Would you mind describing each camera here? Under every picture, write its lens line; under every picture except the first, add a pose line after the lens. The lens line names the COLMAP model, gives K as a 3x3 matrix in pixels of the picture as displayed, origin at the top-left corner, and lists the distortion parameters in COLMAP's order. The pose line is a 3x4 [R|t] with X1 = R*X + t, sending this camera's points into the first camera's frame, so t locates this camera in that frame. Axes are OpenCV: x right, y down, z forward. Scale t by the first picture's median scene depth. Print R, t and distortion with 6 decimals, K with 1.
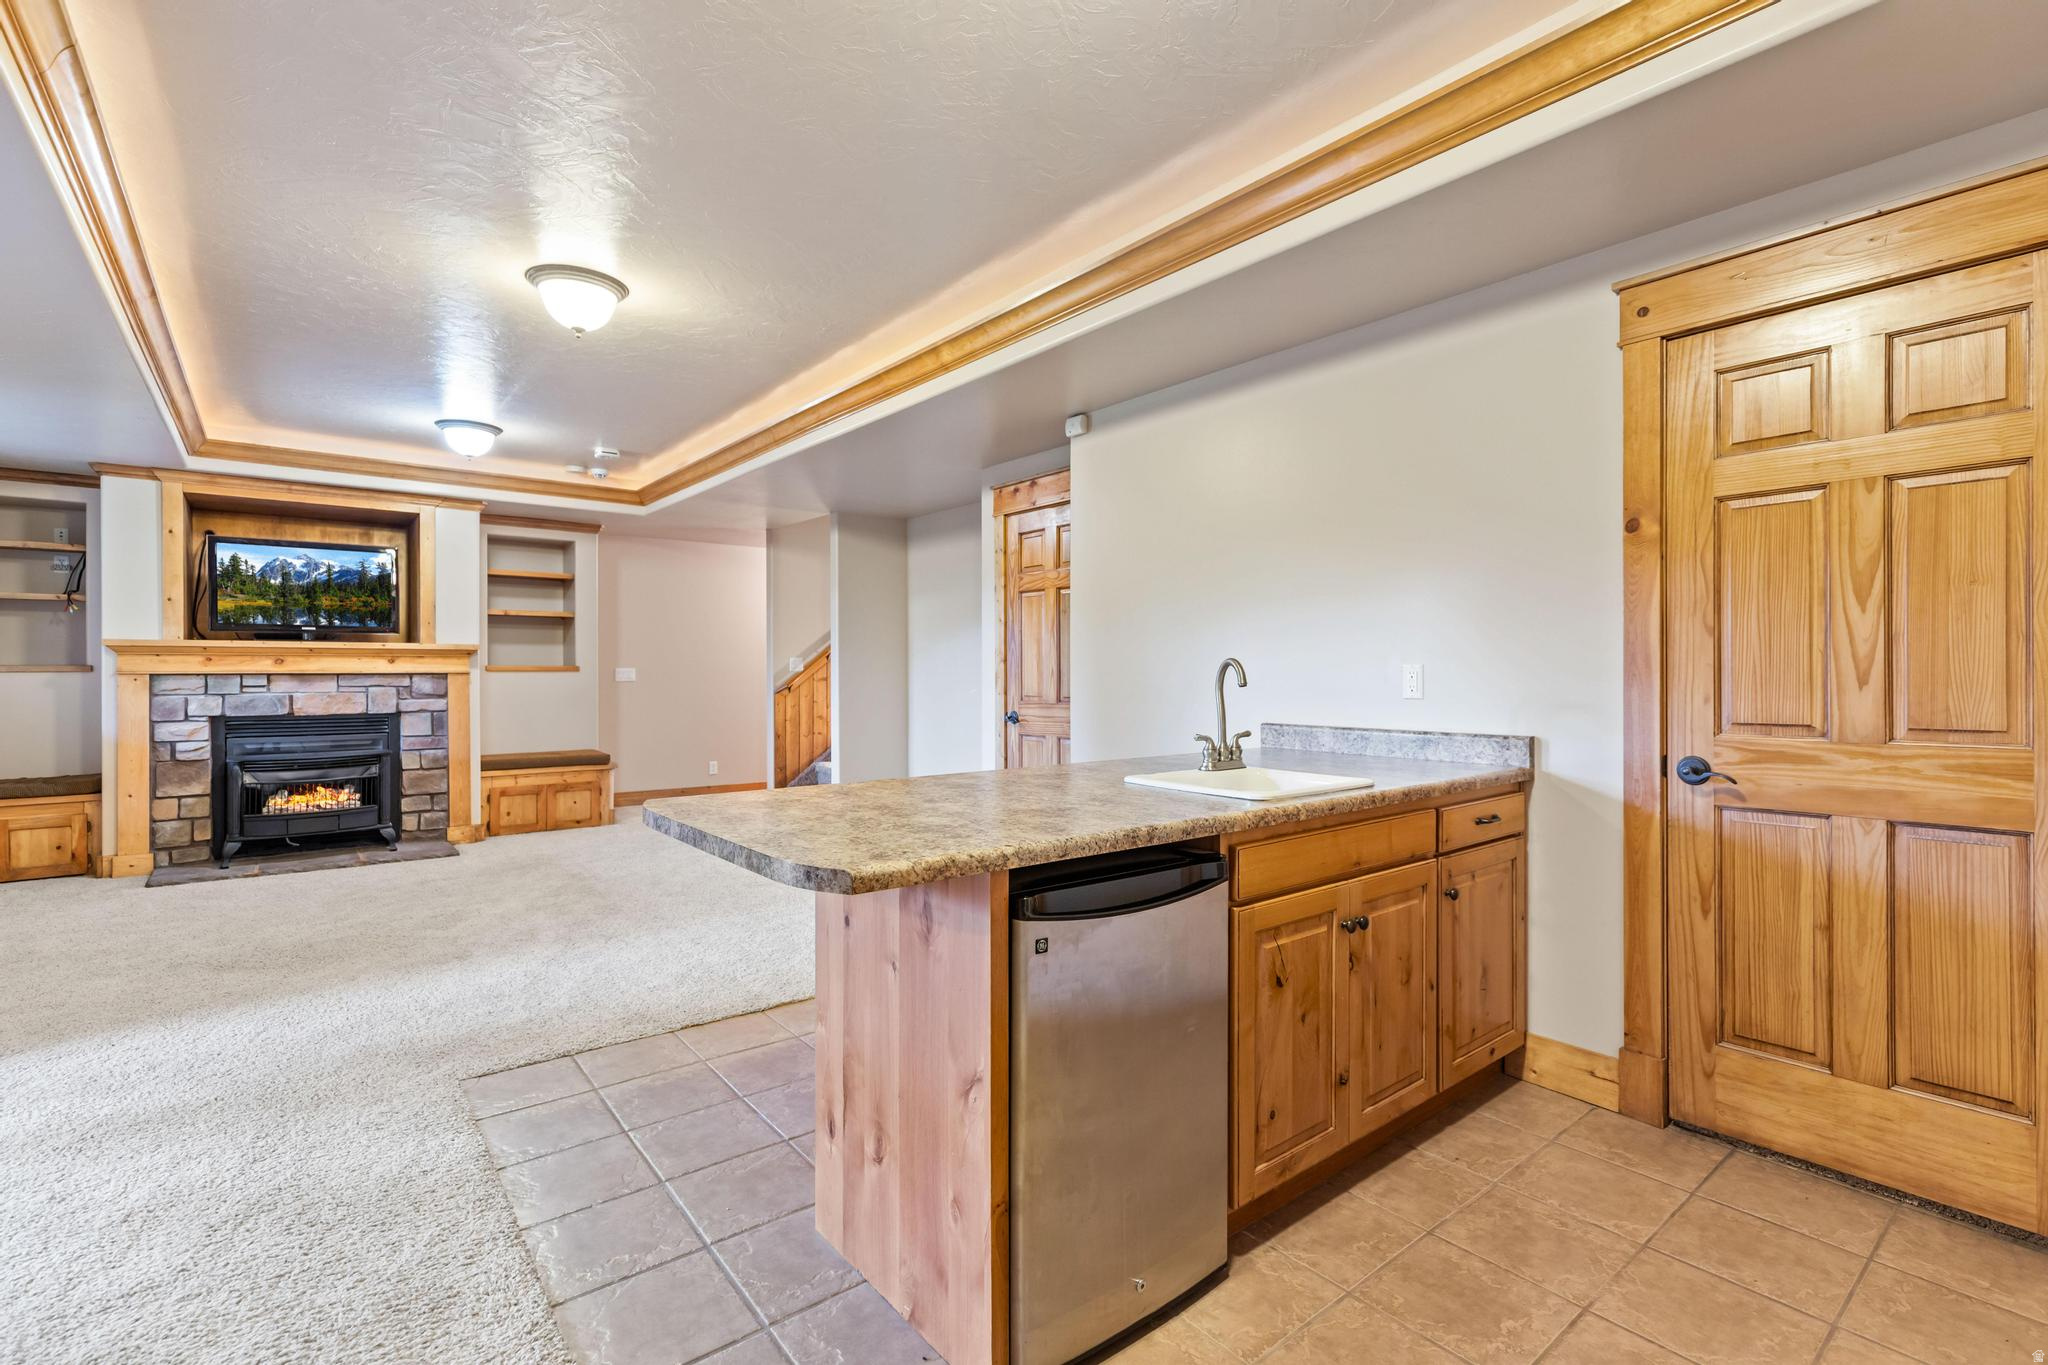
lens RADIAL K [[928.0, 0, 1026.9], [0, 928.0, 674.1], [0, 0, 1]] dist [0.010354, 0.000245]
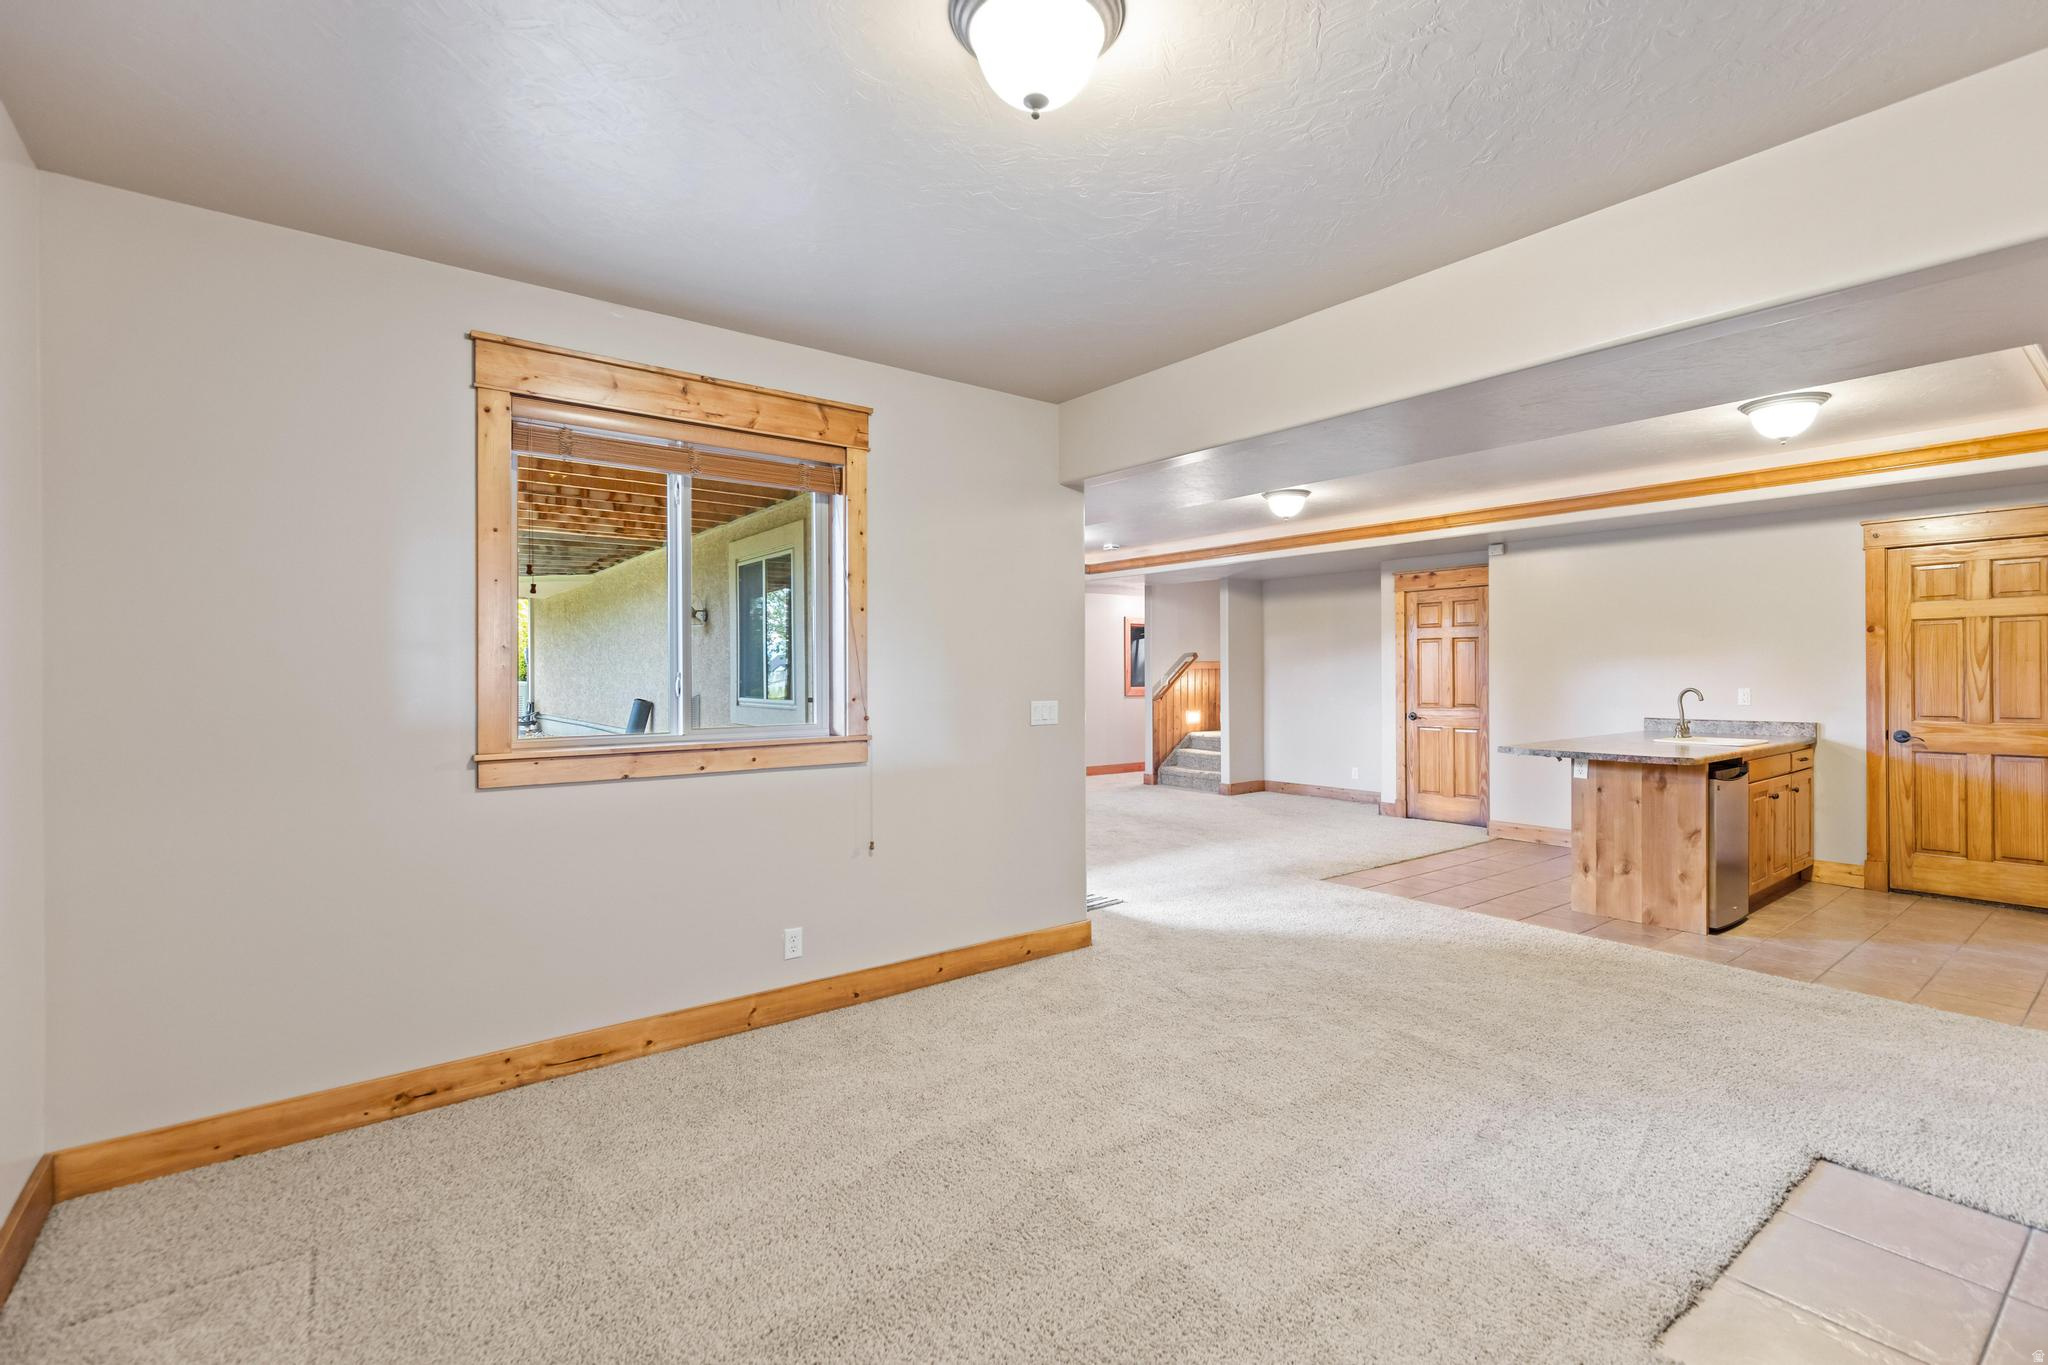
lens RADIAL K [[928.0, 0, 1026.9], [0, 928.0, 674.1], [0, 0, 1]] dist [0.010354, 0.000245]
pose [[0.999974, -0.002108, -0.006869, -0.617887], [0.002080, 0.999989, -0.004121, -0.019874], [0.006878, 0.004106, 0.999968, -0.574666]]
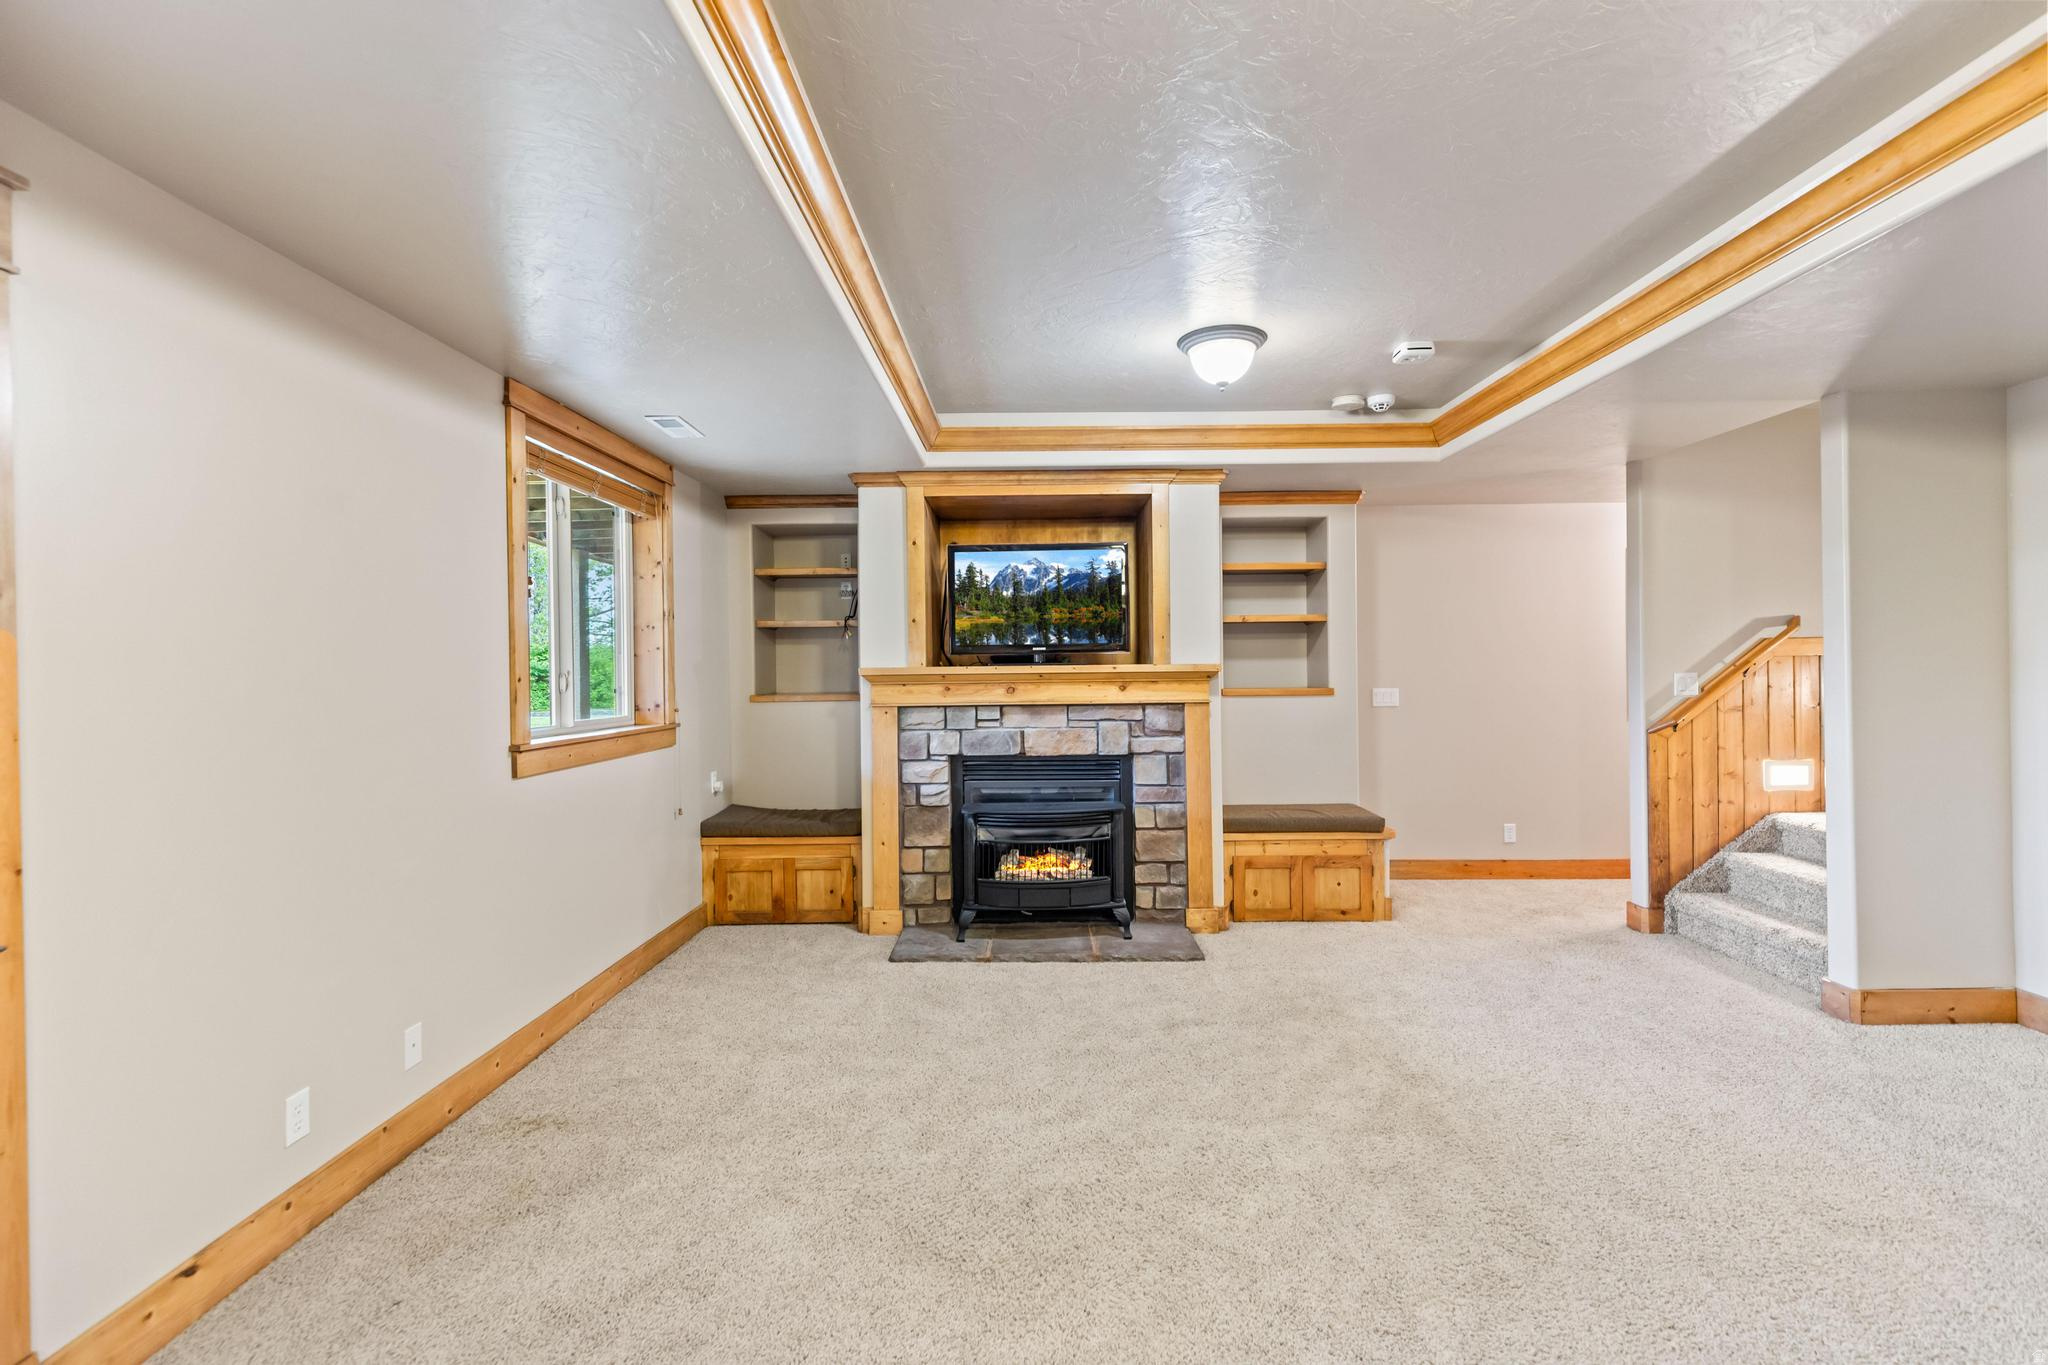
lens RADIAL K [[928.0, 0, 1026.9], [0, 928.0, 674.1], [0, 0, 1]] dist [0.010354, 0.000245]
pose [[0.773697, -0.007439, -0.633513, -0.273725], [0.007472, 0.999969, -0.002617, -0.025450], [0.633512, -0.002709, 0.773728, 0.379484]]
